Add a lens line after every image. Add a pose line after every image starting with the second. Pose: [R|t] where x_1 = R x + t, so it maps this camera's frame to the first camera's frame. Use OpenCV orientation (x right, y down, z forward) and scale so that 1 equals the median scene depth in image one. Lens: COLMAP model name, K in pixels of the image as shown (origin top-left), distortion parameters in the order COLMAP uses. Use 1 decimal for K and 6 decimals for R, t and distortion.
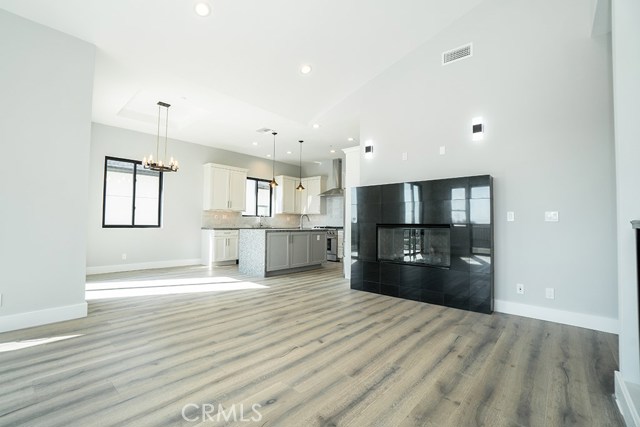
lens RADIAL K [[277.8, 0, 314.7], [0, 277.8, 211.1], [0, 0, 1]] dist [-0.031381, -0.000156]
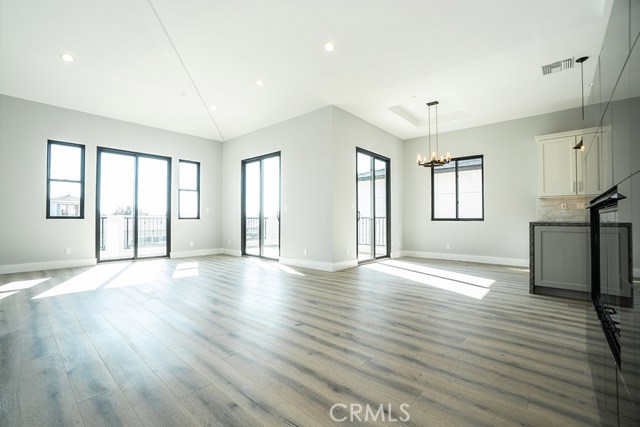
lens RADIAL K [[277.8, 0, 314.9], [0, 277.8, 217.4], [0, 0, 1]] dist [-0.031381, -0.000156]
pose [[0.023728, -0.014839, -0.999608, 0.459822], [0.044610, 0.998910, -0.013770, 0.041461], [0.998723, -0.044266, 0.024364, 0.462971]]
